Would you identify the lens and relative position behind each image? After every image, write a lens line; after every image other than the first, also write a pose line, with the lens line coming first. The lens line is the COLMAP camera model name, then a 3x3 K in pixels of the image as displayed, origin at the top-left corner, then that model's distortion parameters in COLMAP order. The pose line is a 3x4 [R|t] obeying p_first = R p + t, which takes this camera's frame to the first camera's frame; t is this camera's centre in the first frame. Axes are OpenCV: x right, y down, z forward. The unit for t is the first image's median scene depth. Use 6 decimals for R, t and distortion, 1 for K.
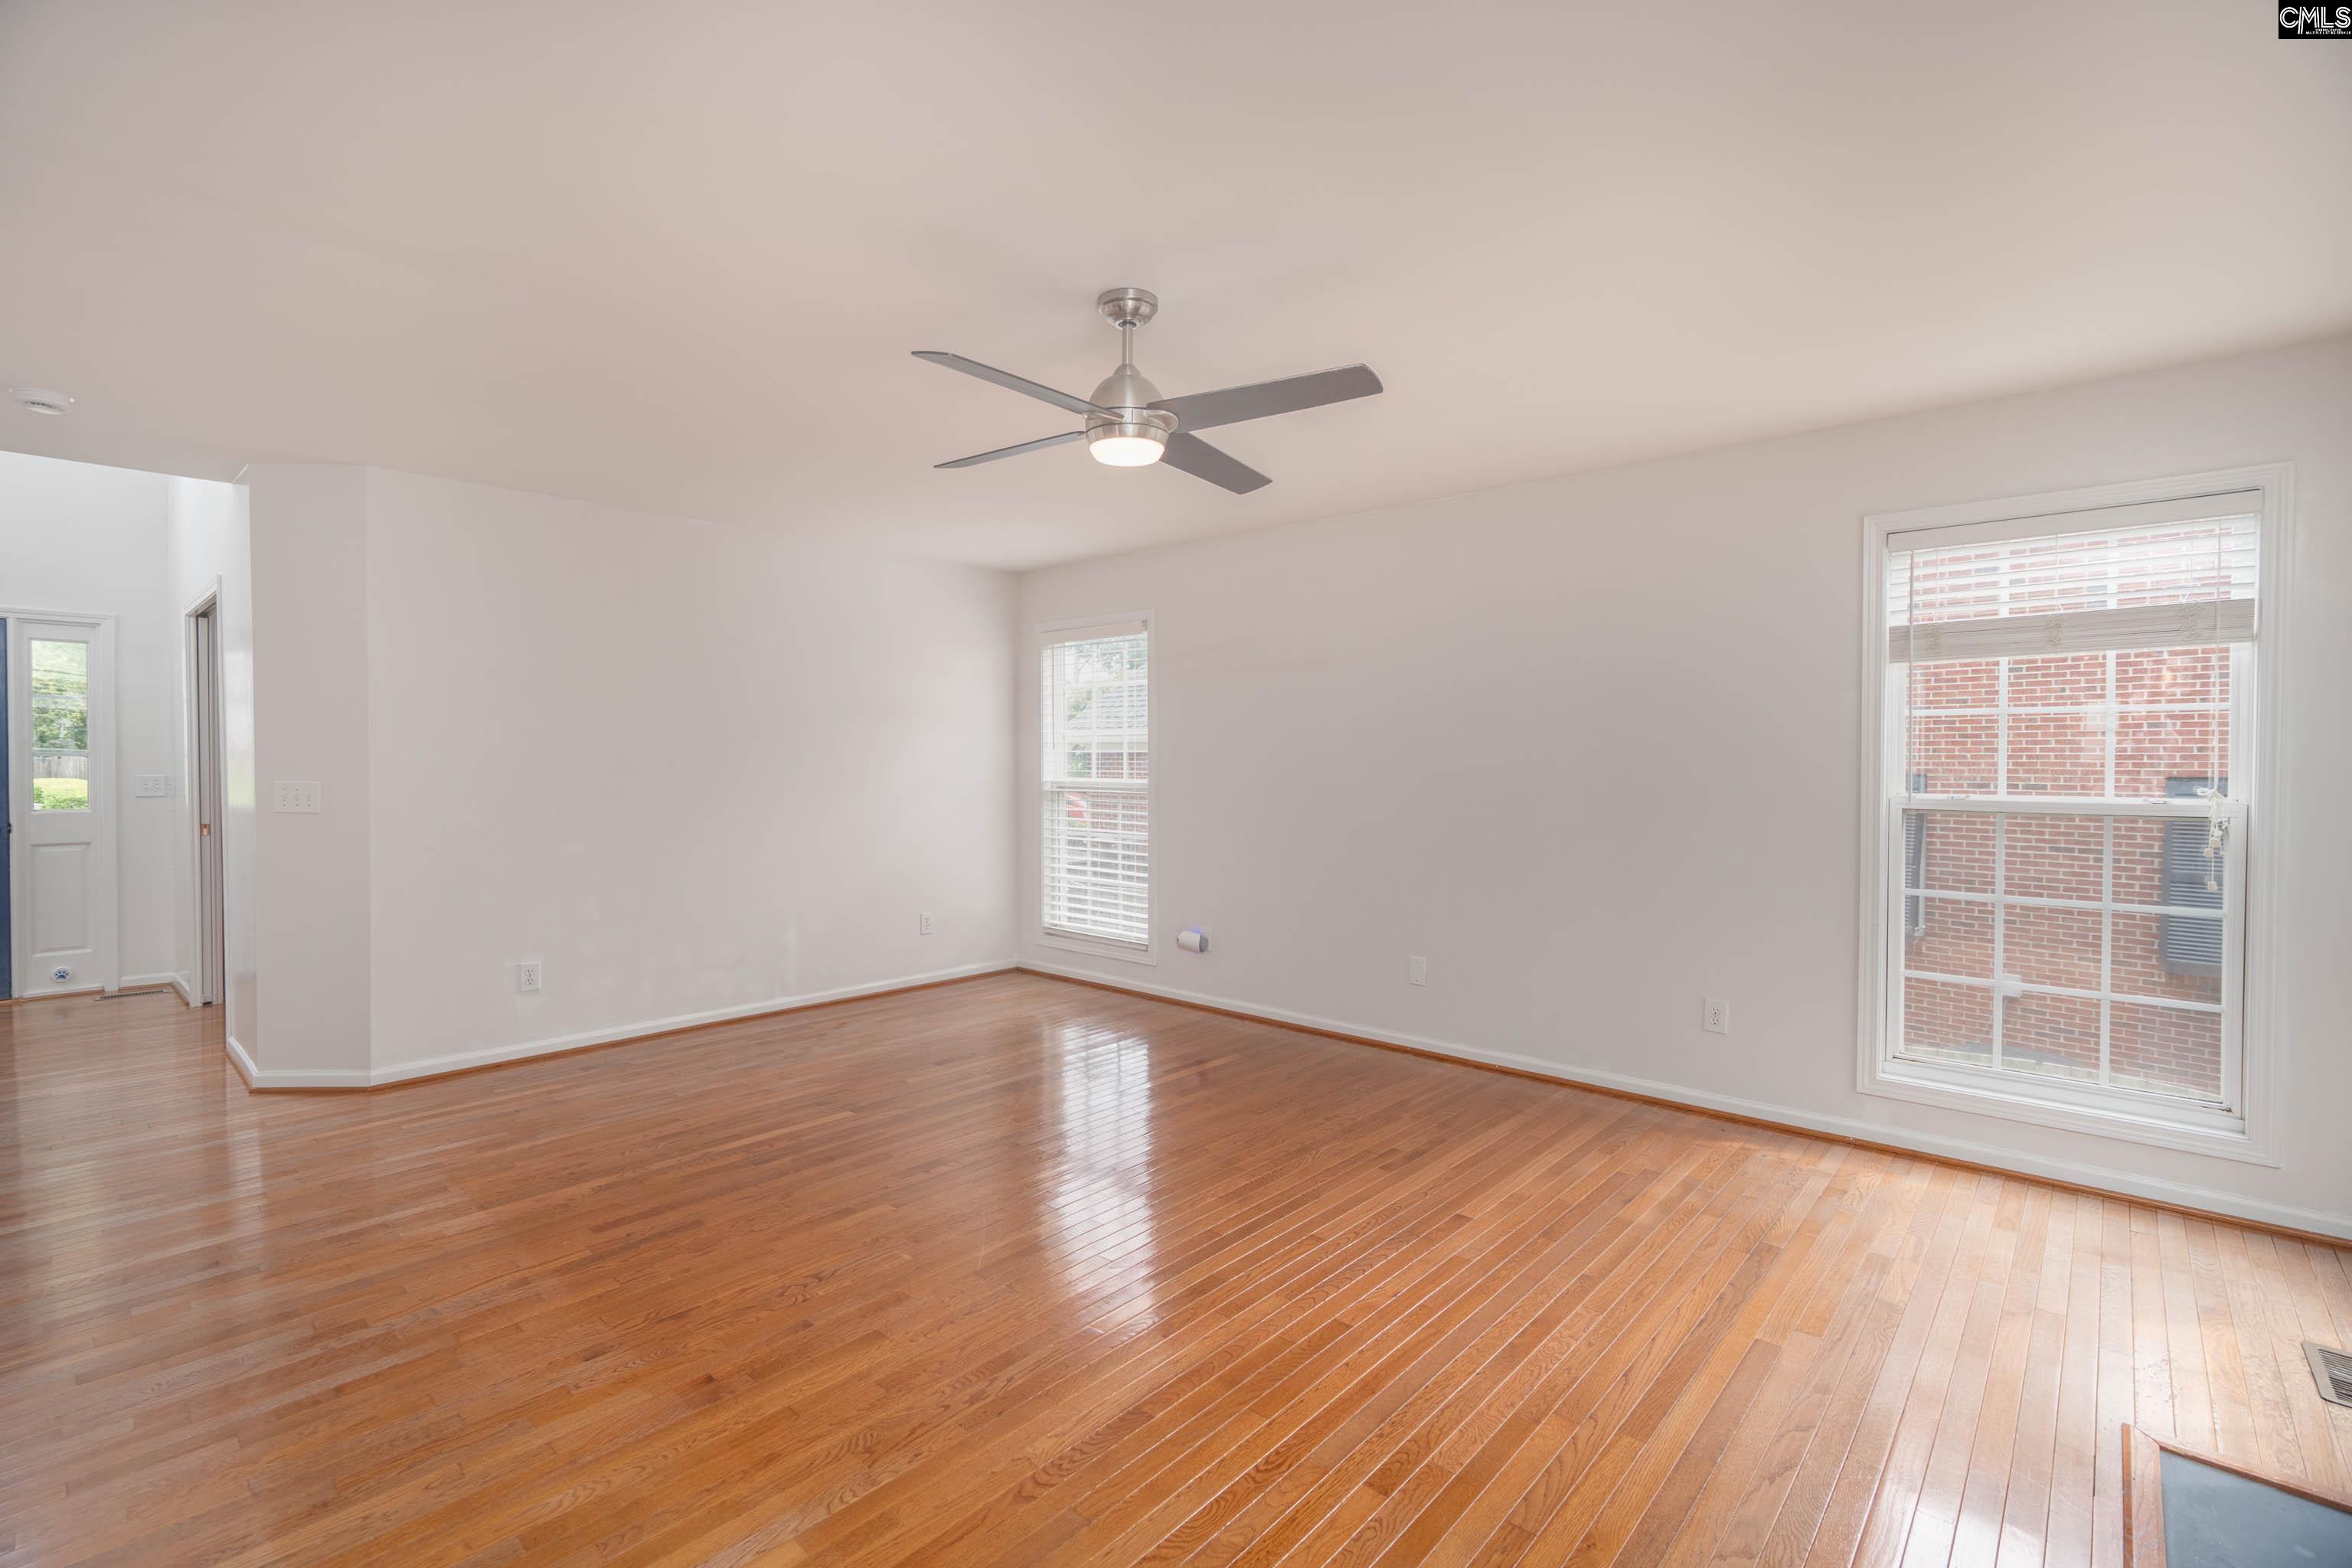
lens RADIAL K [[1043.2, 0, 1172.5], [0, 1043.2, 774.0], [0, 0, 1]] dist [-0.005307, 0.000284]
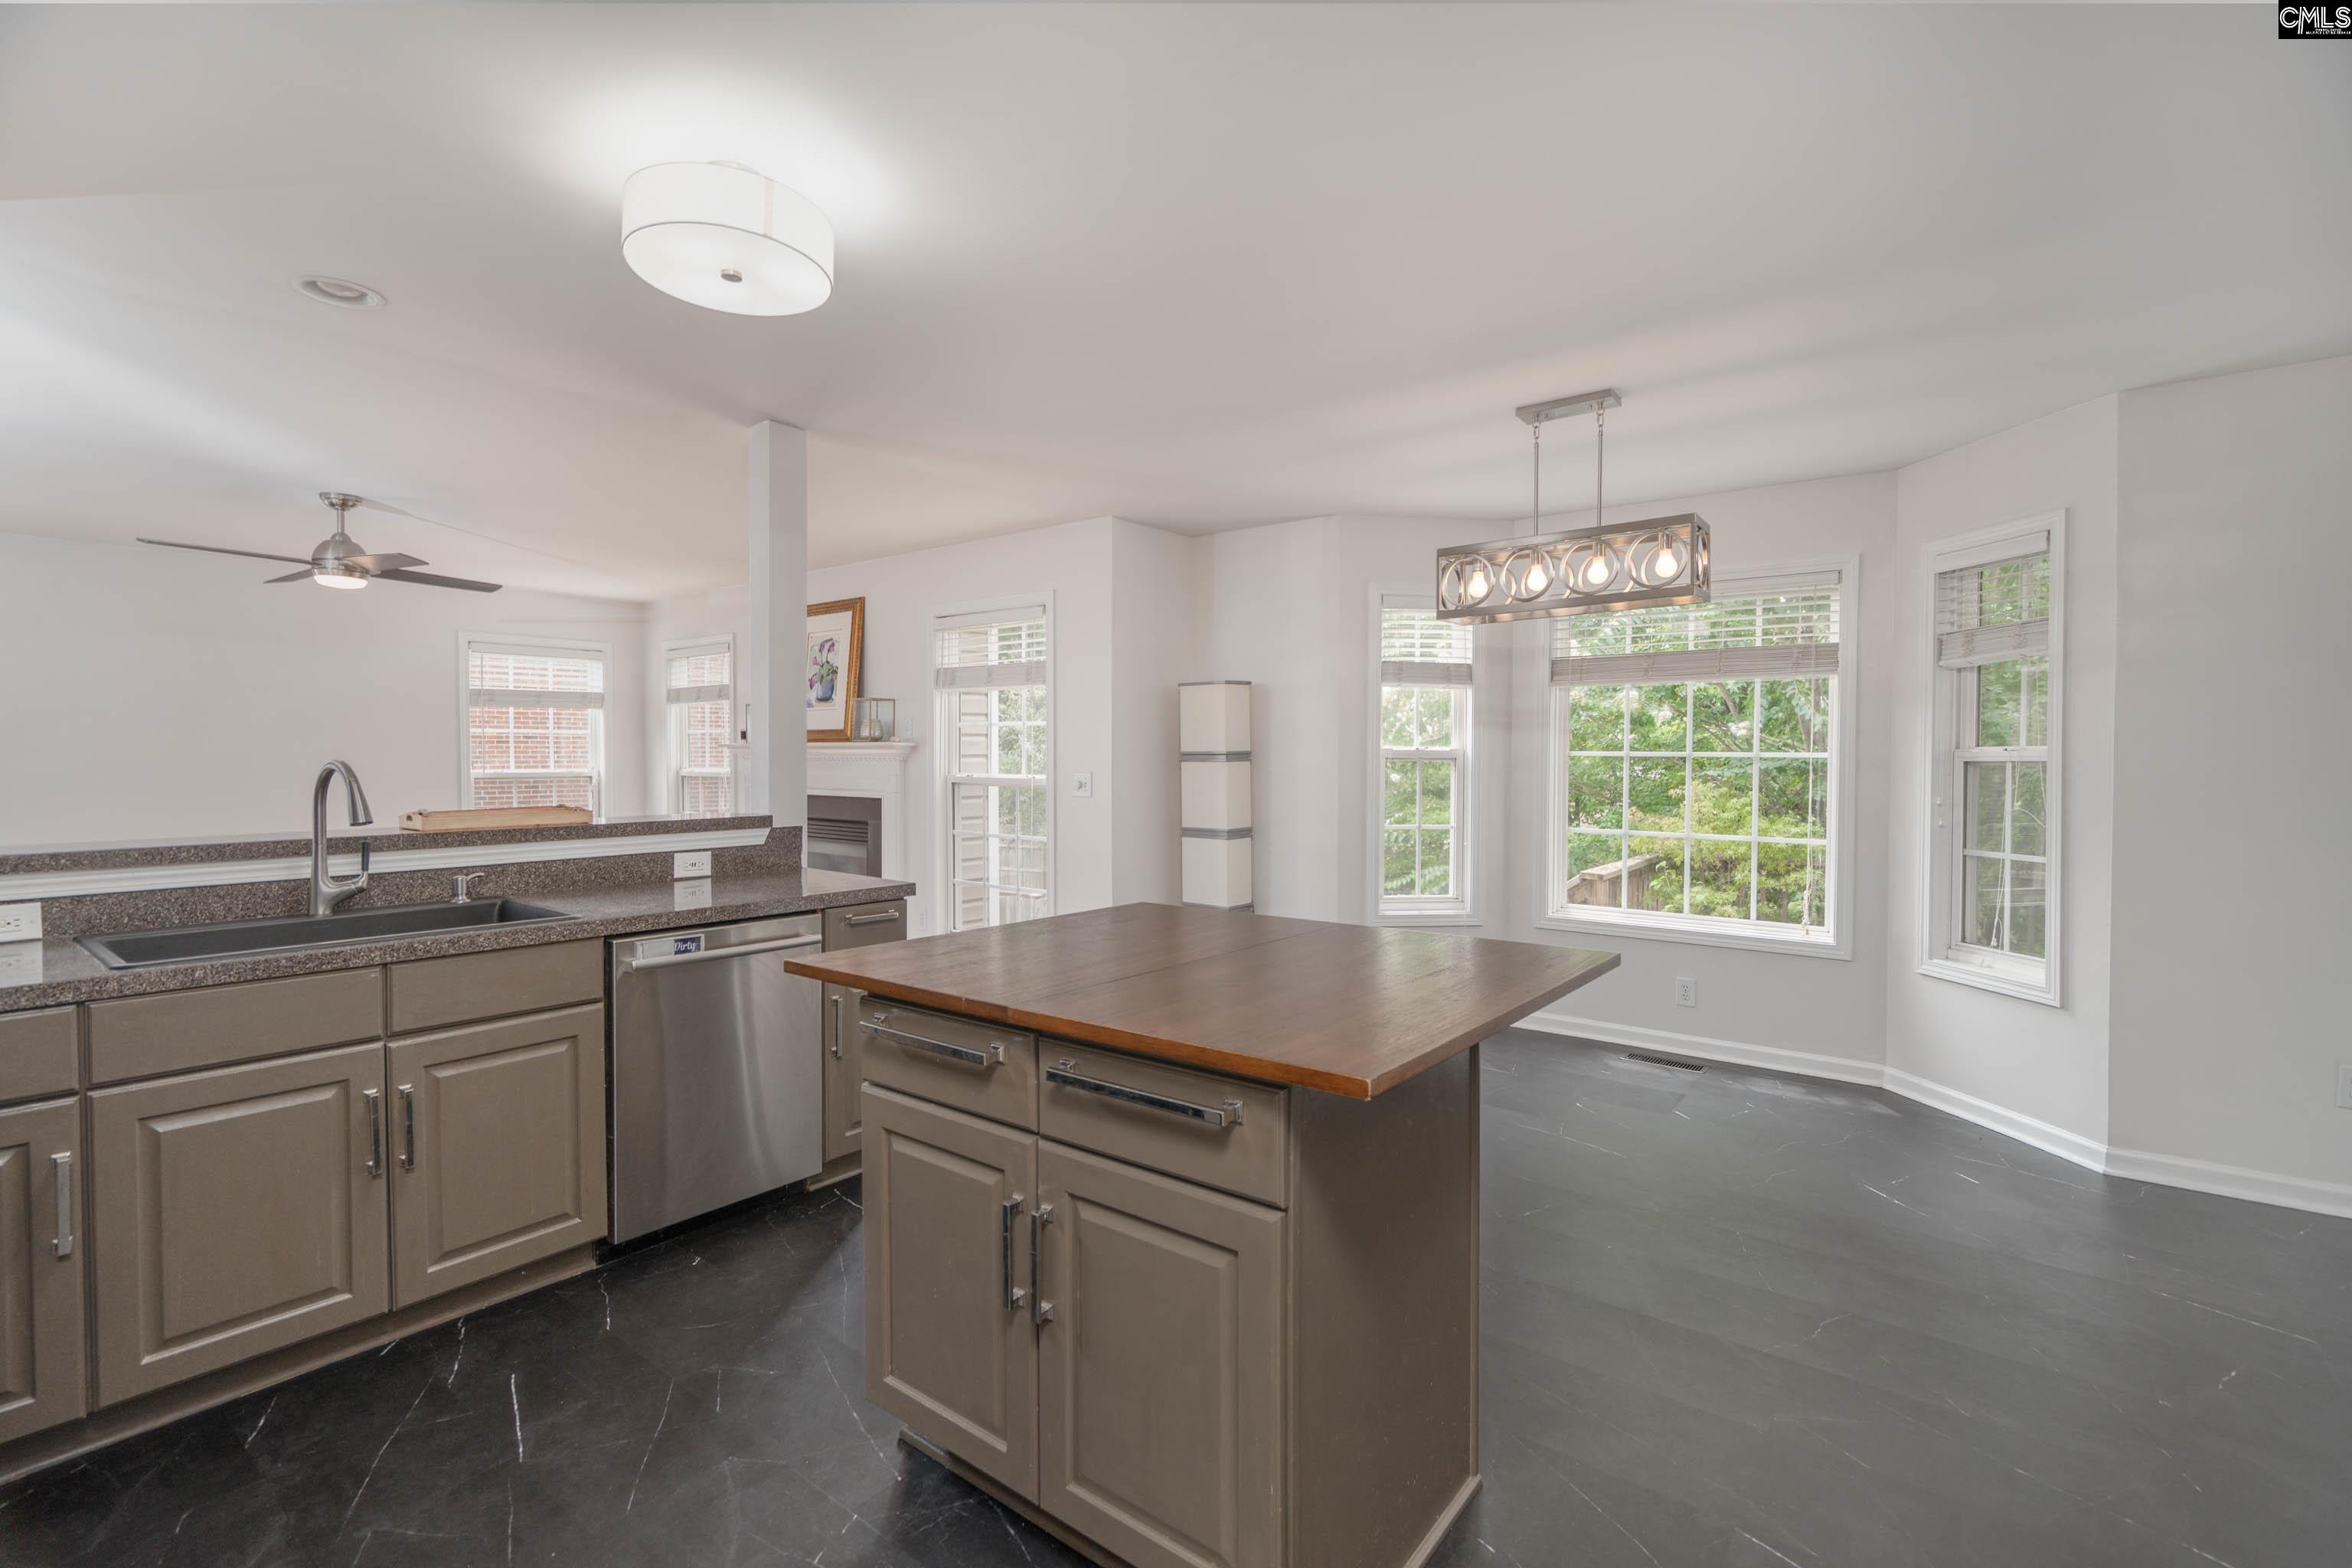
lens RADIAL K [[1043.2, 0, 1172.5], [0, 1043.2, 774.0], [0, 0, 1]] dist [-0.005307, 0.000284]
pose [[-0.070942, -0.020639, 0.997267, -1.717253], [0.013863, 0.999669, 0.021675, 0.003322], [-0.997384, 0.015363, -0.070632, -0.264644]]
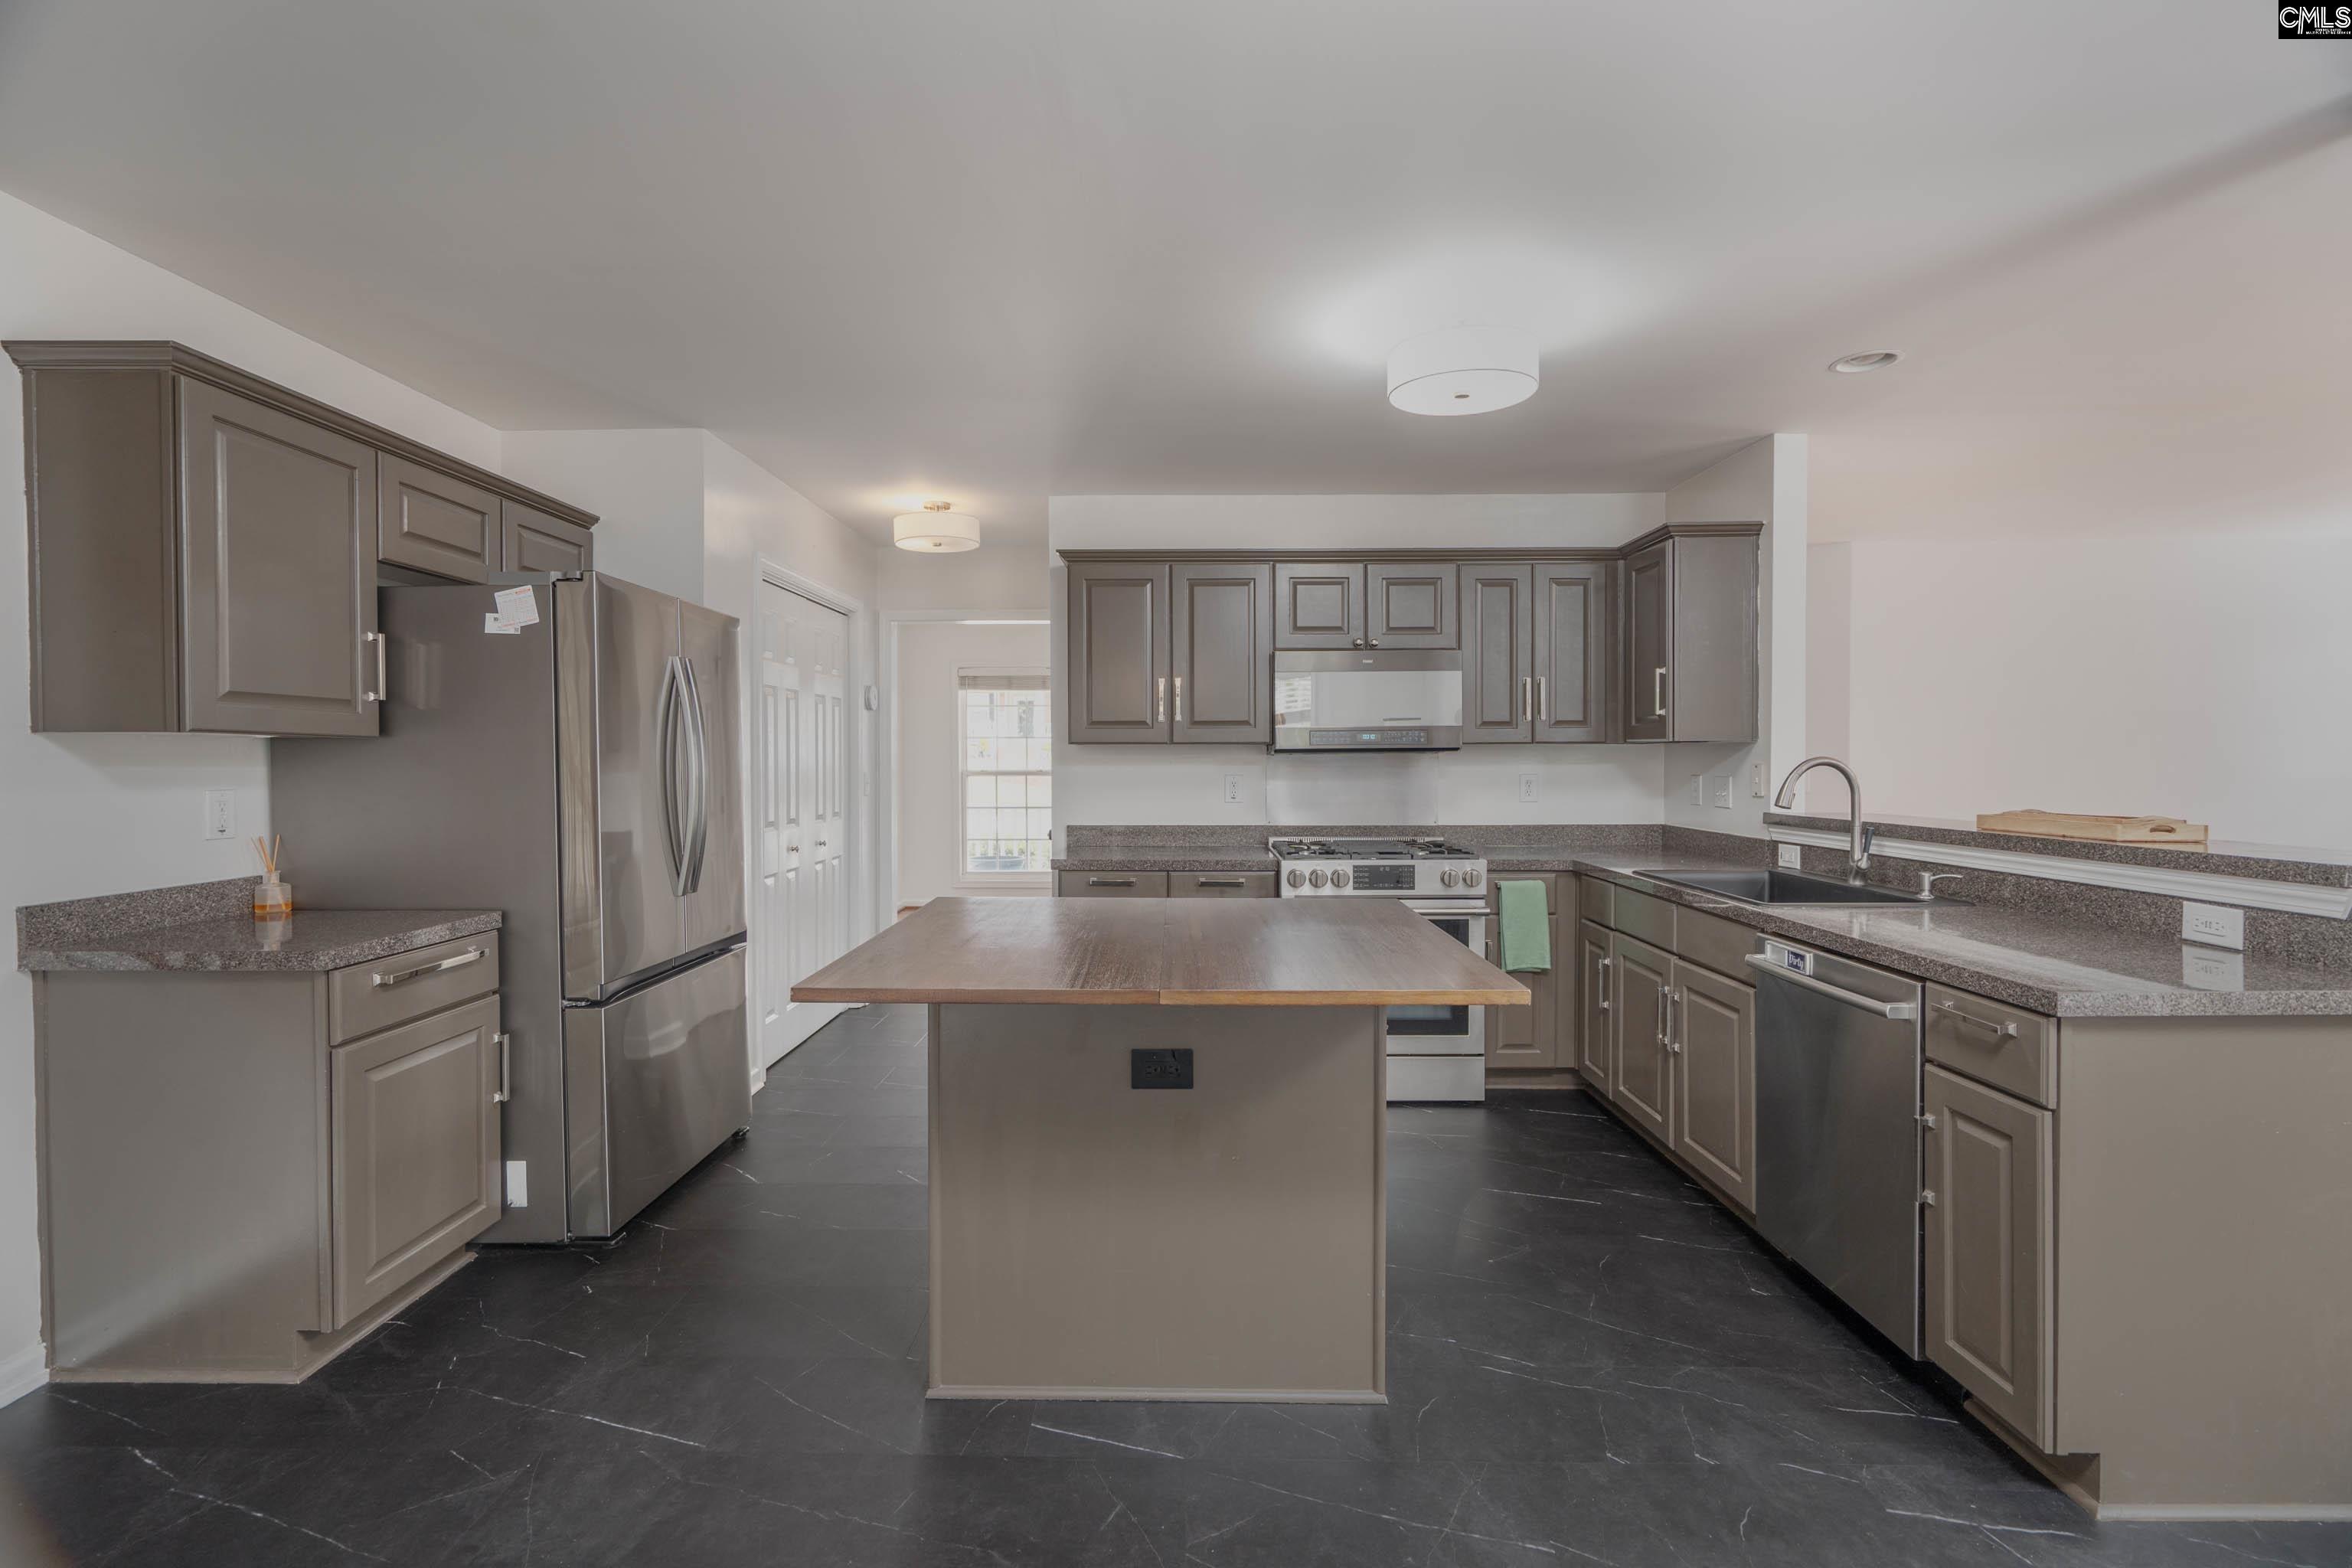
lens RADIAL K [[1048.6, 0, 1178.4], [0, 1048.6, 772.9], [0, 0, 1]] dist [-0.001661, 0.000737]
pose [[0.662360, 0.007276, -0.749150, -0.450914], [-0.007904, 0.999965, 0.002723, 0.019940], [0.749144, 0.004118, 0.662395, -0.838082]]
